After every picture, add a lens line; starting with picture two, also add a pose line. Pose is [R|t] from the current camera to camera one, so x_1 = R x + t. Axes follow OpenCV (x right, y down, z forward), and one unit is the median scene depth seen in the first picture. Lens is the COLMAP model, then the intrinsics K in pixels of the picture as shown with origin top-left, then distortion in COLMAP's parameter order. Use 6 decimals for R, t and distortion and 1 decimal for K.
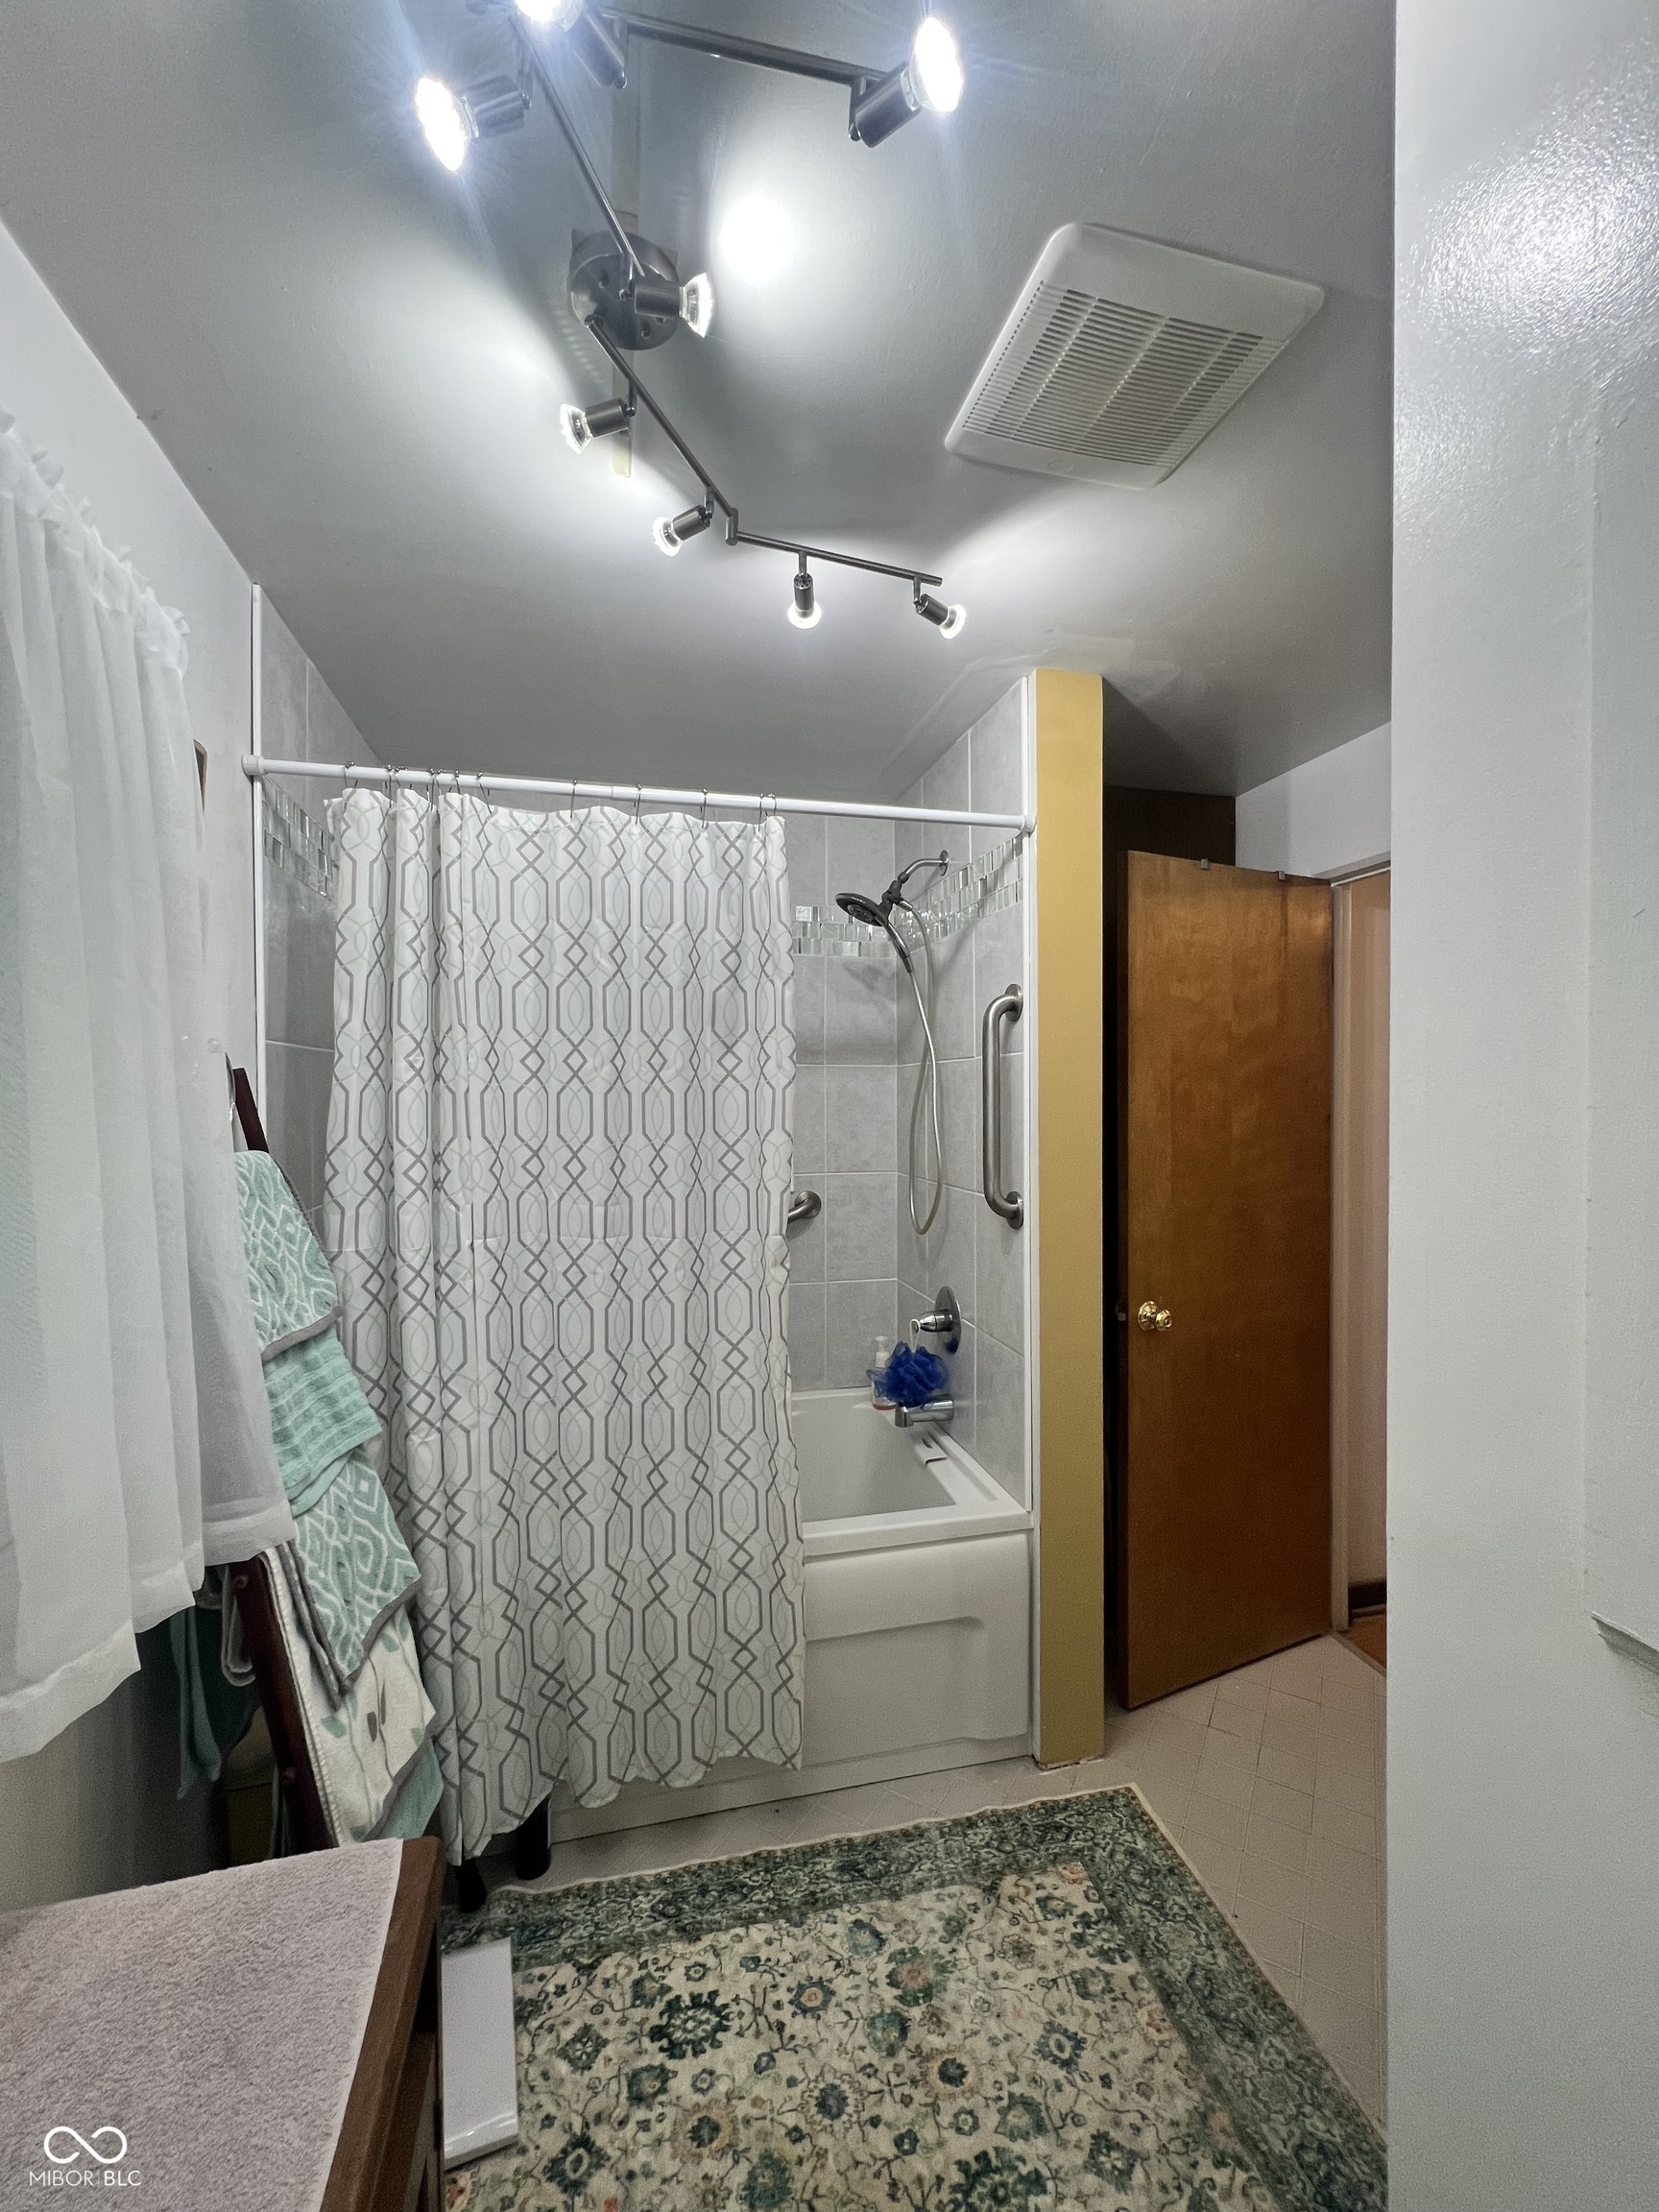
lens RADIAL K [[881.0, 0, 829.6], [0, 881.0, 1108.1], [0, 0, 1]] dist [-0.001216, 0.000192]
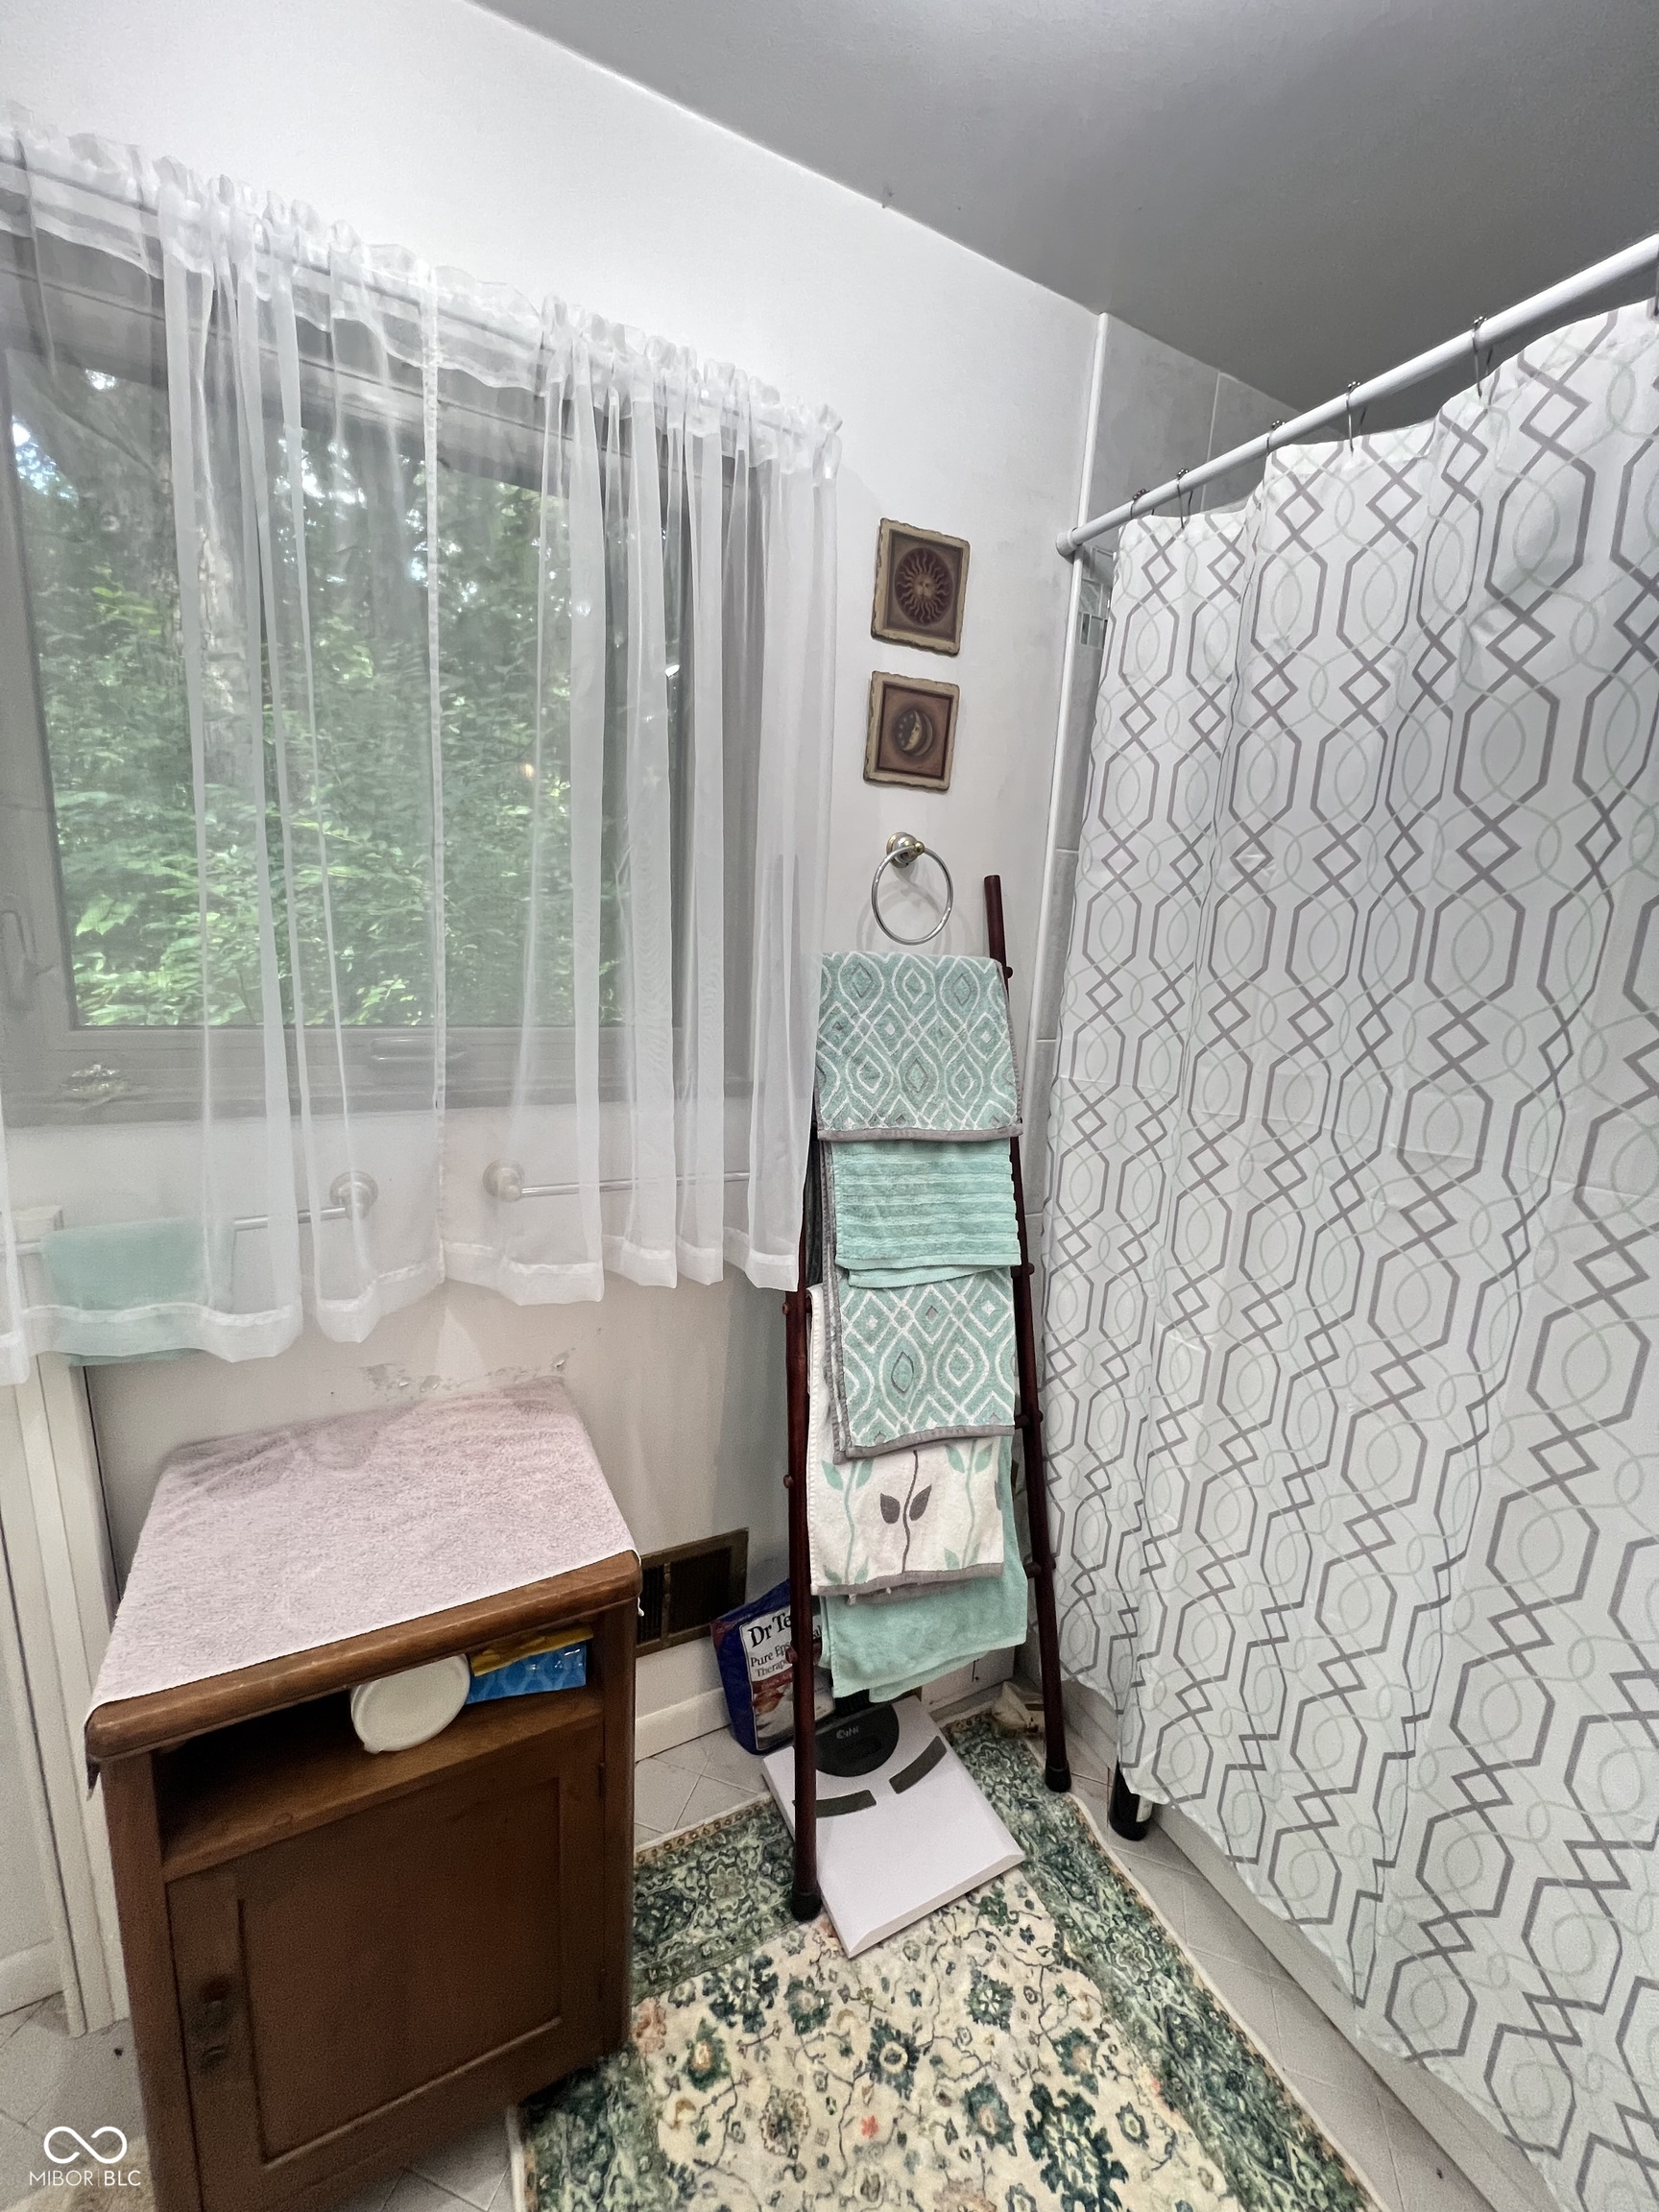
lens RADIAL K [[892.2, 0, 829.7], [0, 892.2, 1104.8], [0, 0, 1]] dist [-0.001822, 0.001177]
pose [[0.241785, 0.208666, -0.947628, 0.320260], [-0.064299, 0.977903, 0.198927, 0.022080], [0.968197, 0.012834, 0.249859, 0.573641]]
